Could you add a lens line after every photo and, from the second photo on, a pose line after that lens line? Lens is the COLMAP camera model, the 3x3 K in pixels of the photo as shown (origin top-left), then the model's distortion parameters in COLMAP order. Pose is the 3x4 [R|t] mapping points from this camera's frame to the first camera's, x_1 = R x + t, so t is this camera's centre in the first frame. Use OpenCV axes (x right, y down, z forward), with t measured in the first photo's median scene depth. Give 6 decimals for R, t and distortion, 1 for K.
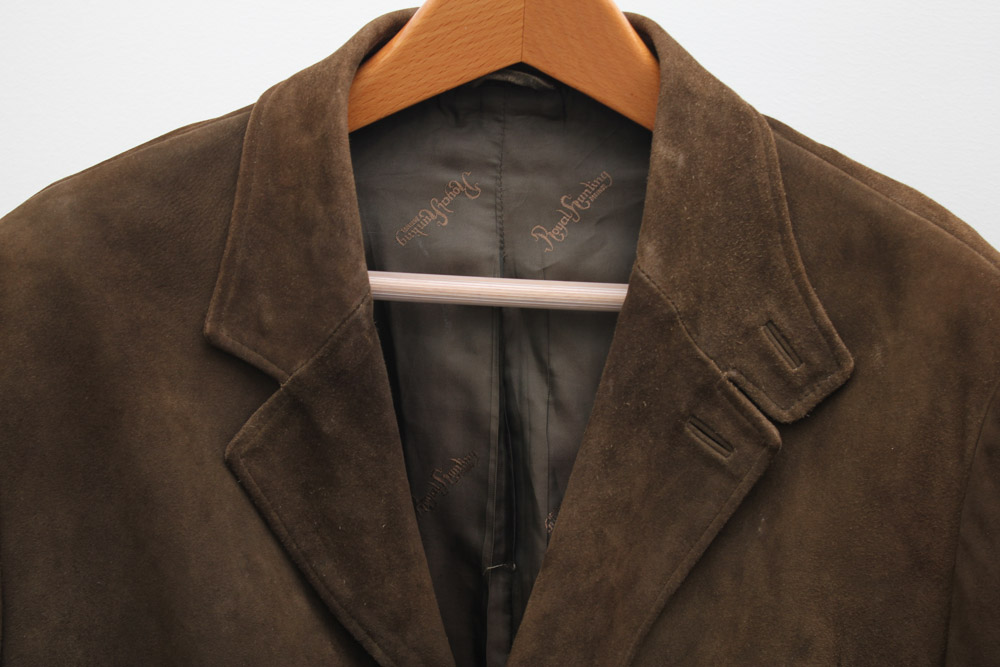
lens RADIAL K [[1818.8, 0, 493.1], [0, 1818.8, 331.4], [0, 0, 1]] dist [-0.003707, 0.000000]
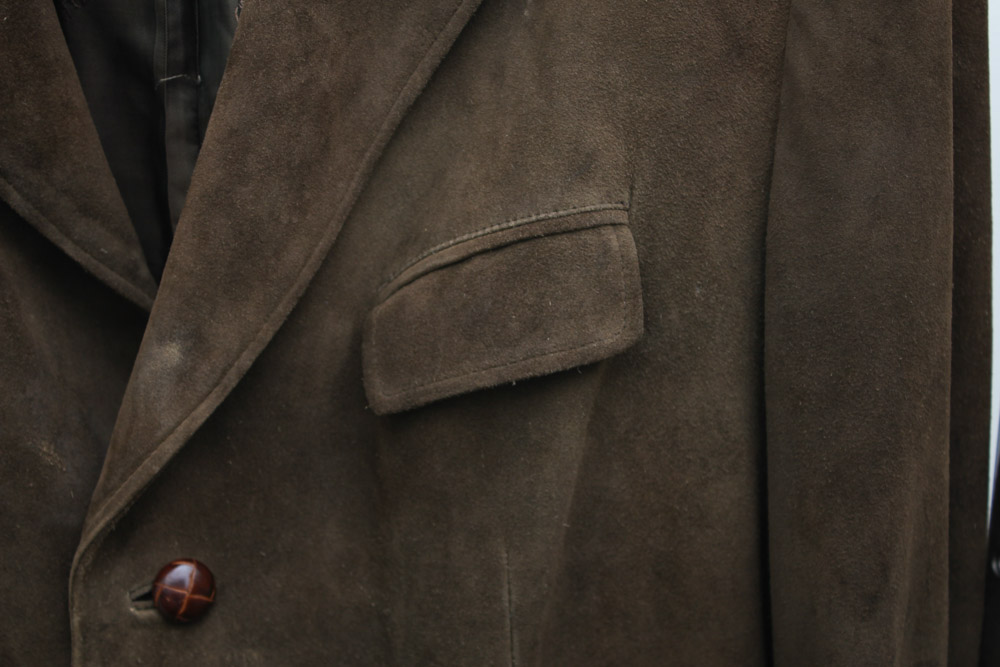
lens RADIAL K [[1846.8, 0, 499.4], [0, 1846.8, 340.5], [0, 0, 1]] dist [-0.005740, 0.000000]
pose [[0.995226, -0.038241, 0.089795, 0.064470], [0.020917, 0.982236, 0.186479, 0.100981], [-0.095331, -0.183710, 0.978347, 0.246800]]
